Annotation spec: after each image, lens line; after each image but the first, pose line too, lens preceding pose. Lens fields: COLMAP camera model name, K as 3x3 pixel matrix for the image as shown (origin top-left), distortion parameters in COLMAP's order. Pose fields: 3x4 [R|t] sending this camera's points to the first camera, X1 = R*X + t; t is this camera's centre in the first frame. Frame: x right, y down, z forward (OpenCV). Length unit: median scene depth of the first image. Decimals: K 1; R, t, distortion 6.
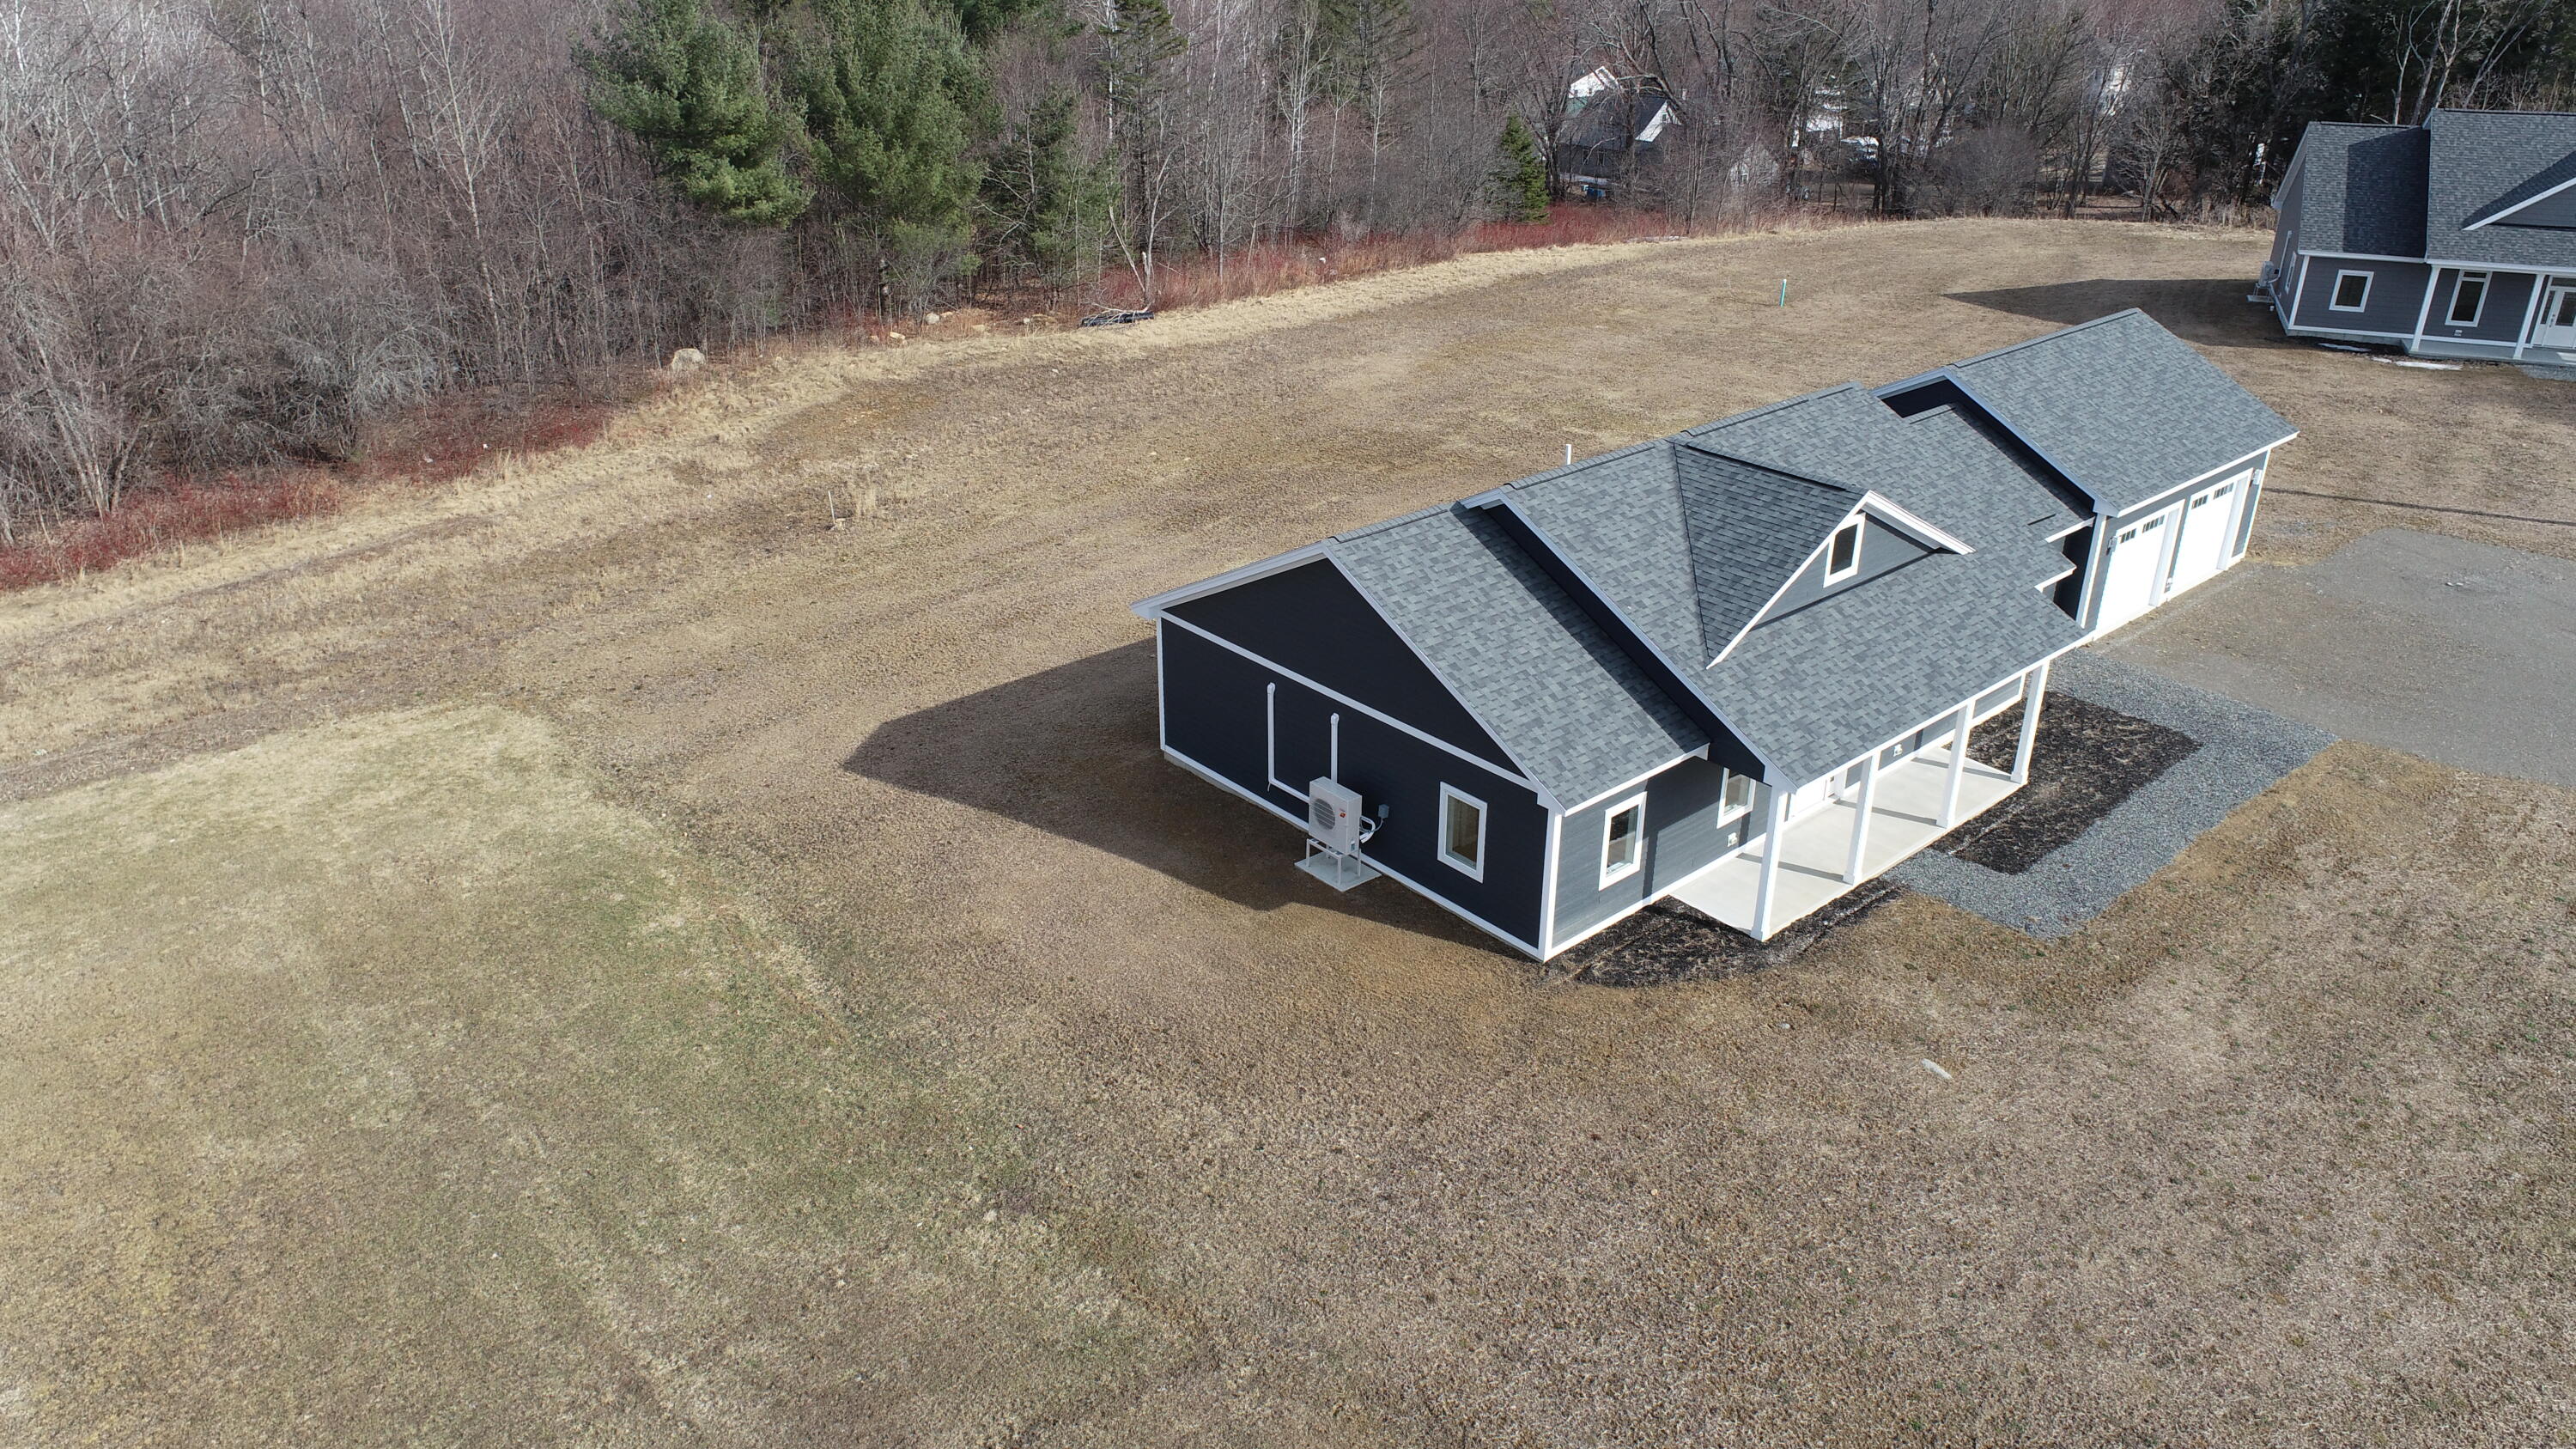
lens RADIAL K [[1741.9, 0, 1286.6], [0, 1741.9, 723.8], [0, 0, 1]] dist [-0.015084, 0.007875]
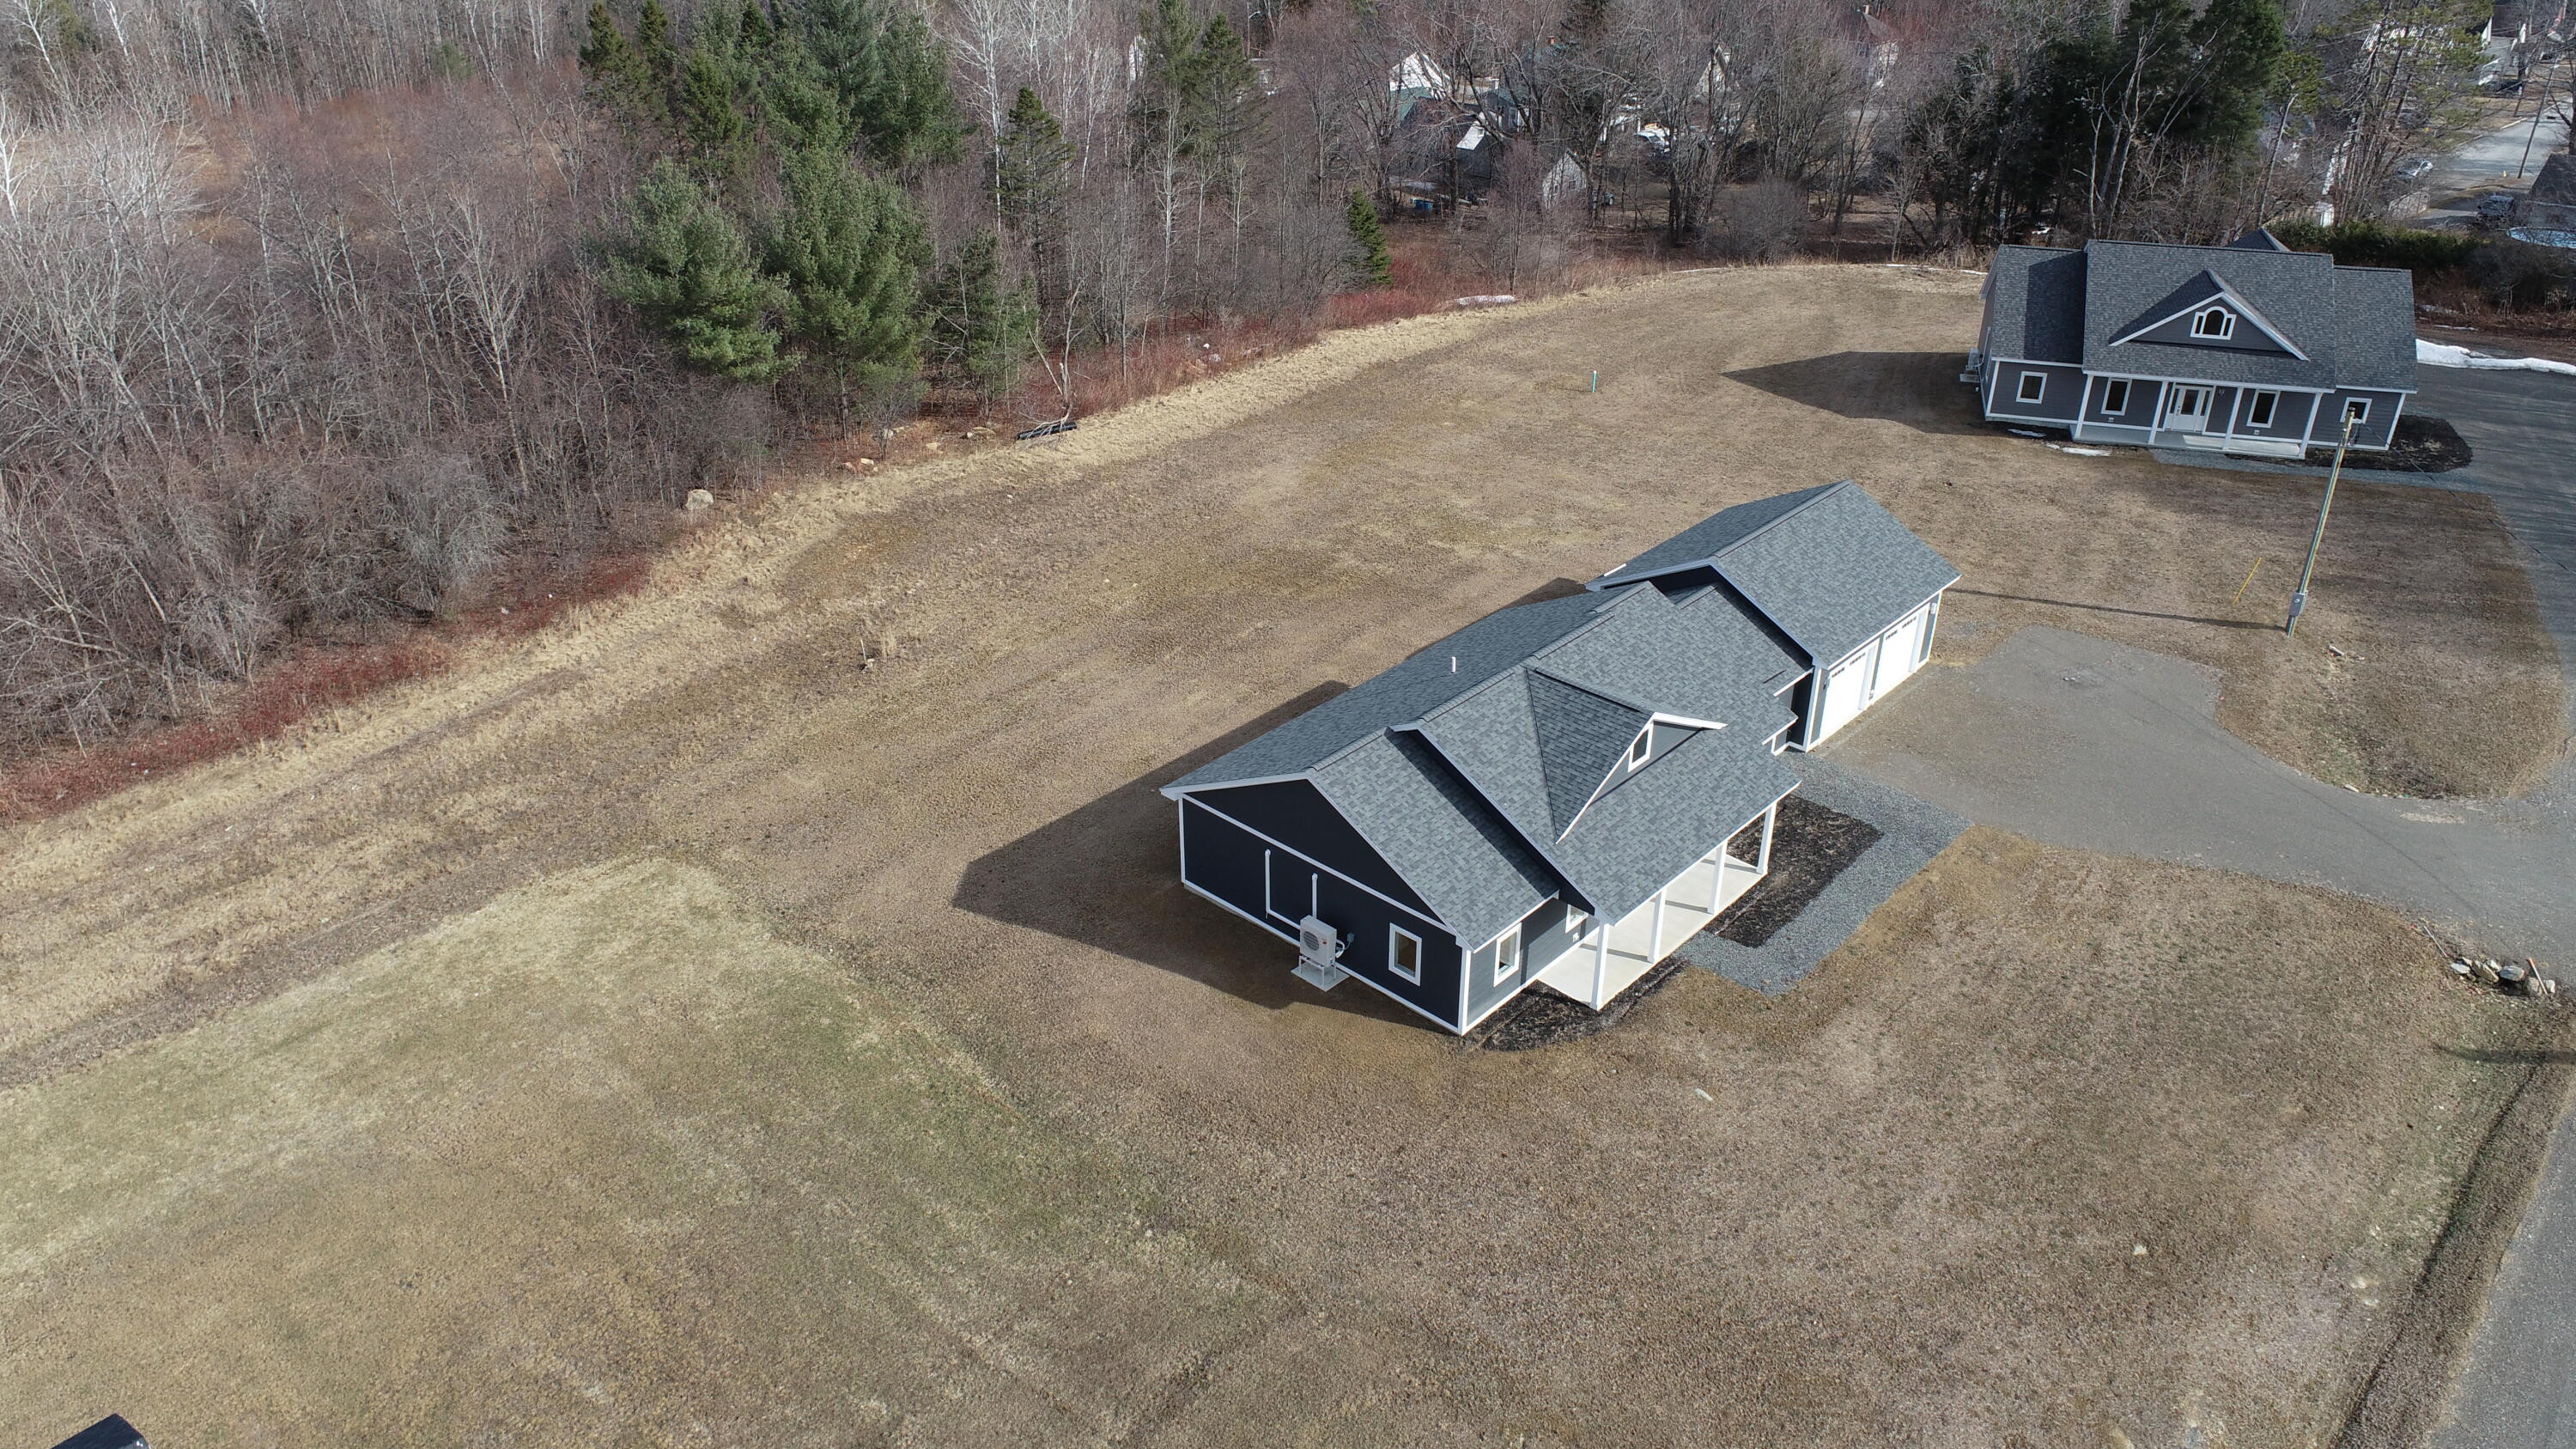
lens RADIAL K [[1741.9, 0, 1285.2], [0, 1741.9, 724.9], [0, 0, 1]] dist [-0.015084, 0.007875]
pose [[0.994379, -0.053580, 0.091317, -0.120918], [0.048056, 0.996940, 0.061655, -0.215238], [-0.094342, -0.056921, 0.993911, -0.460816]]
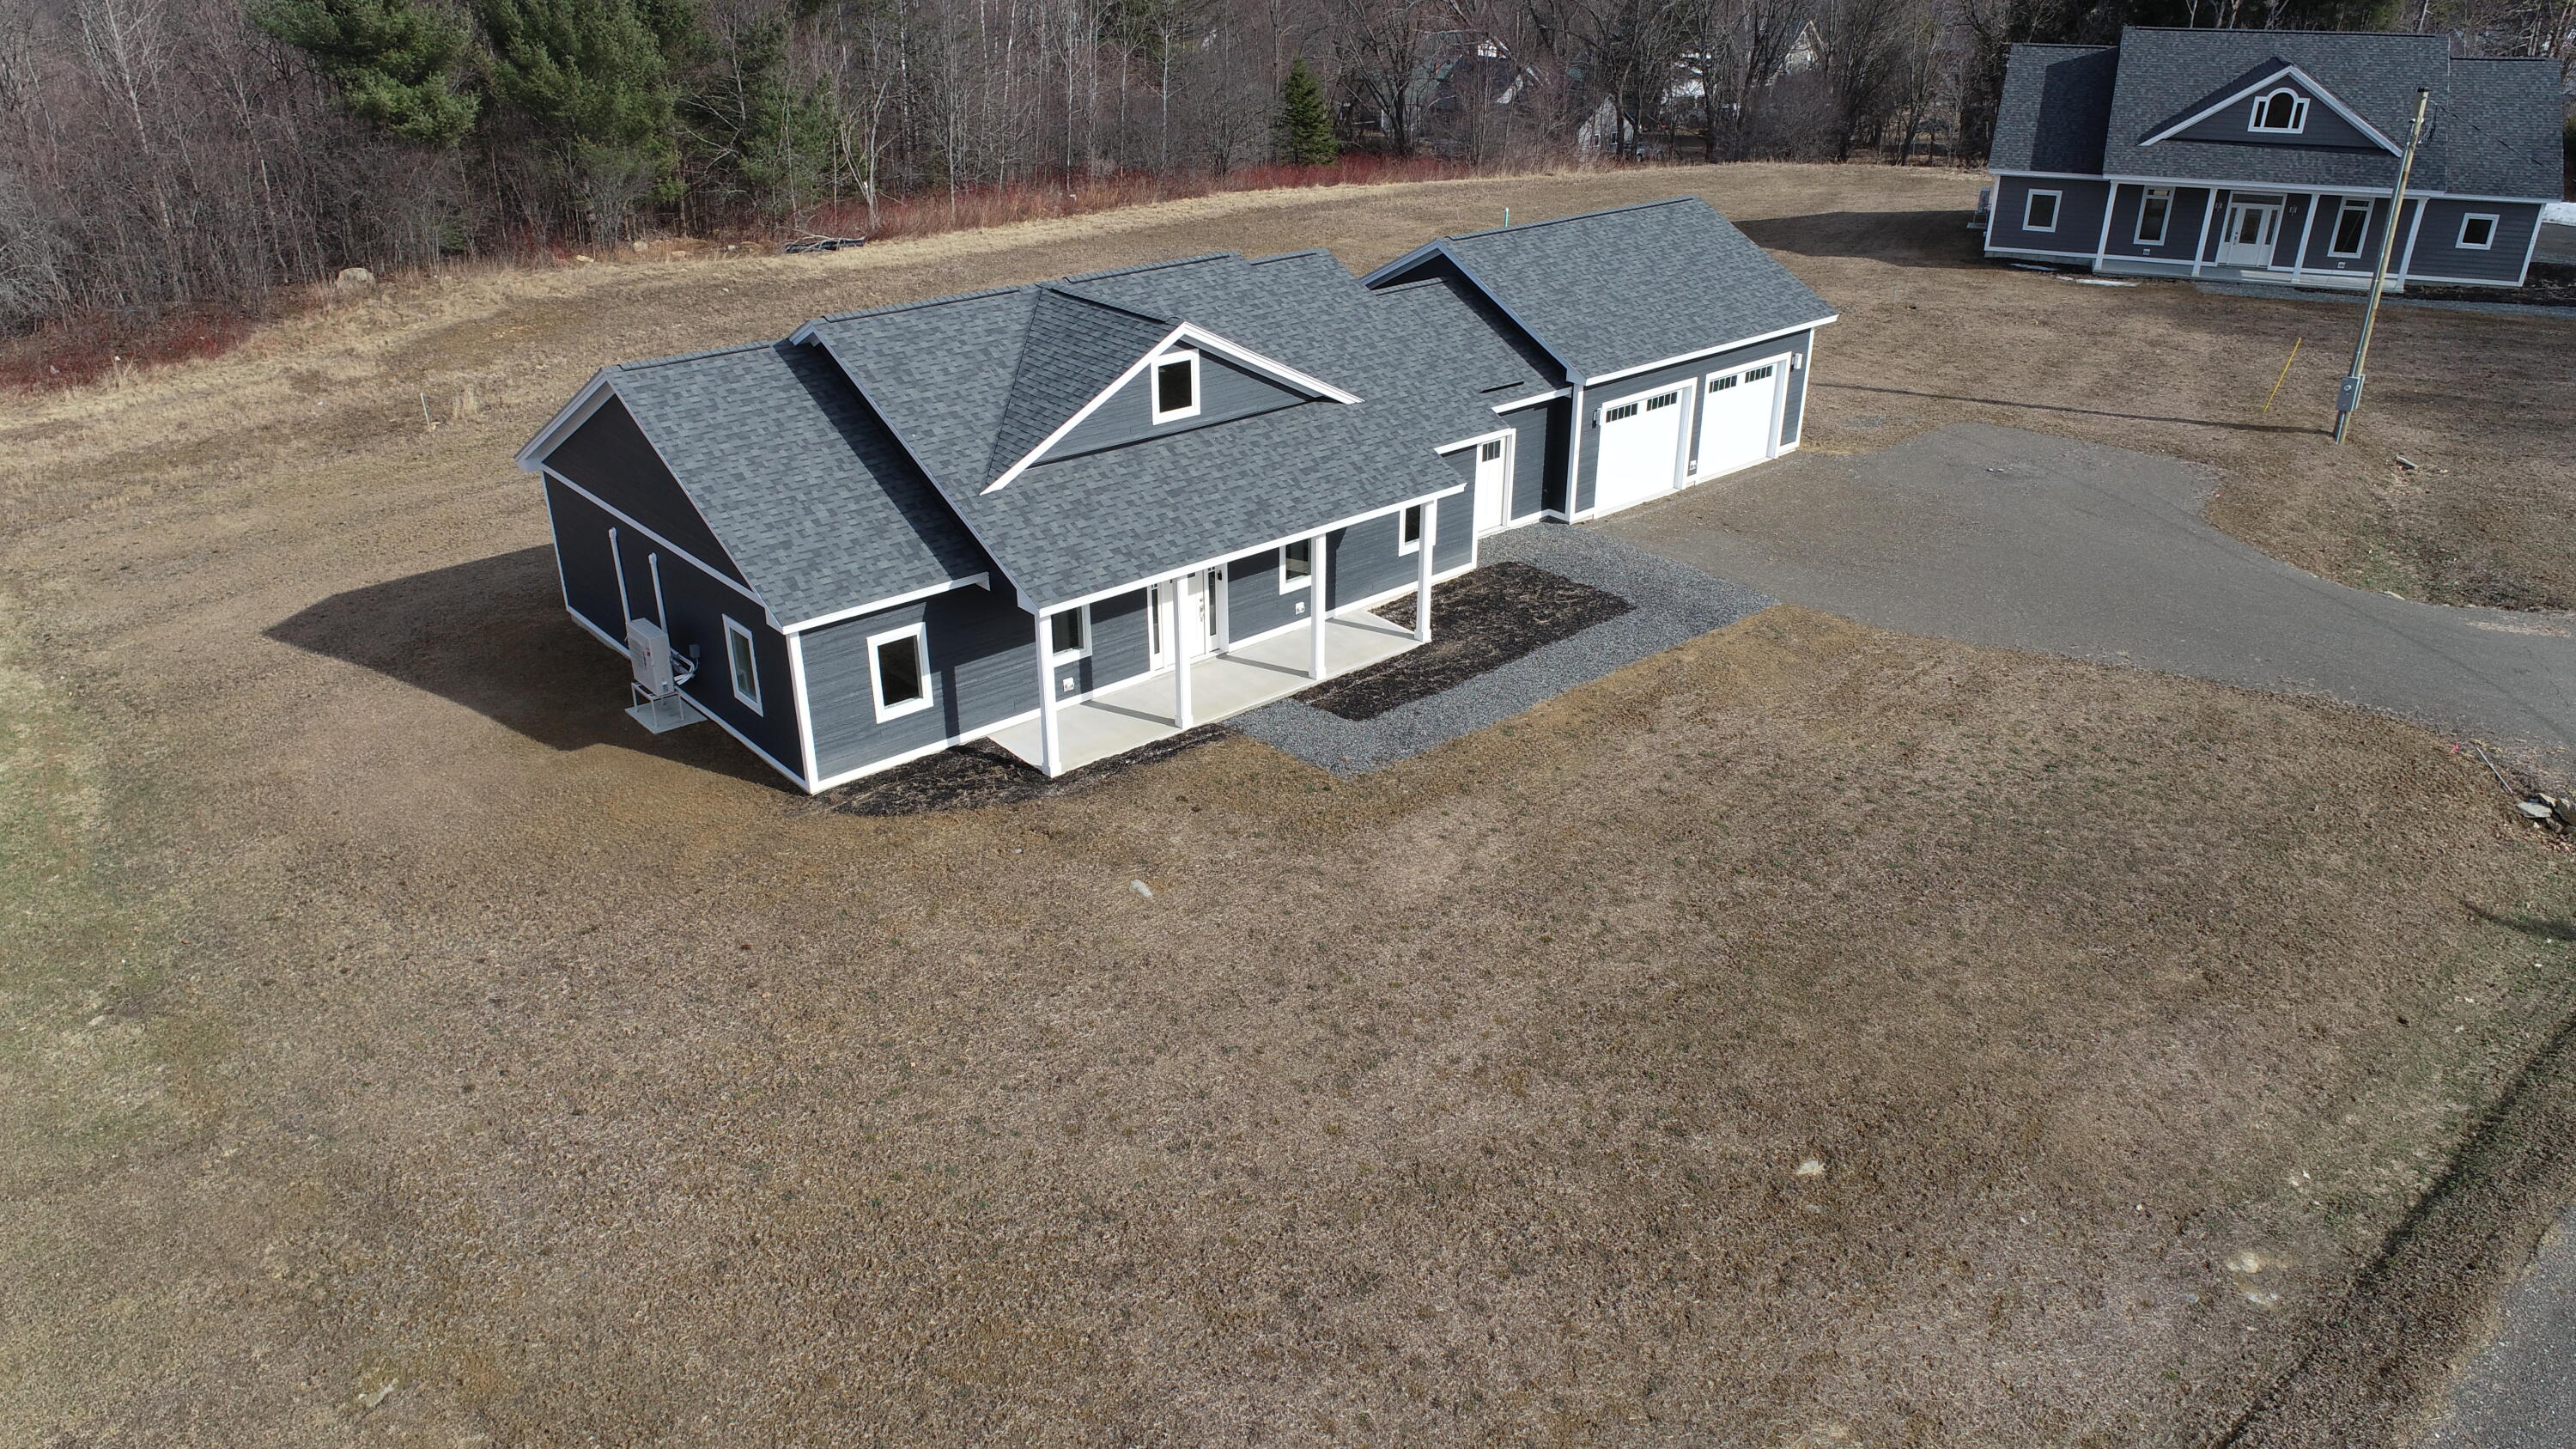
lens RADIAL K [[1741.9, 0, 1282.7], [0, 1741.9, 726.0], [0, 0, 1]] dist [-0.015084, 0.007875]
pose [[0.999995, 0.000418, 0.003000, 0.356593], [-0.000428, 0.999995, 0.003105, 0.082794], [-0.002999, -0.003106, 0.999991, 0.019543]]
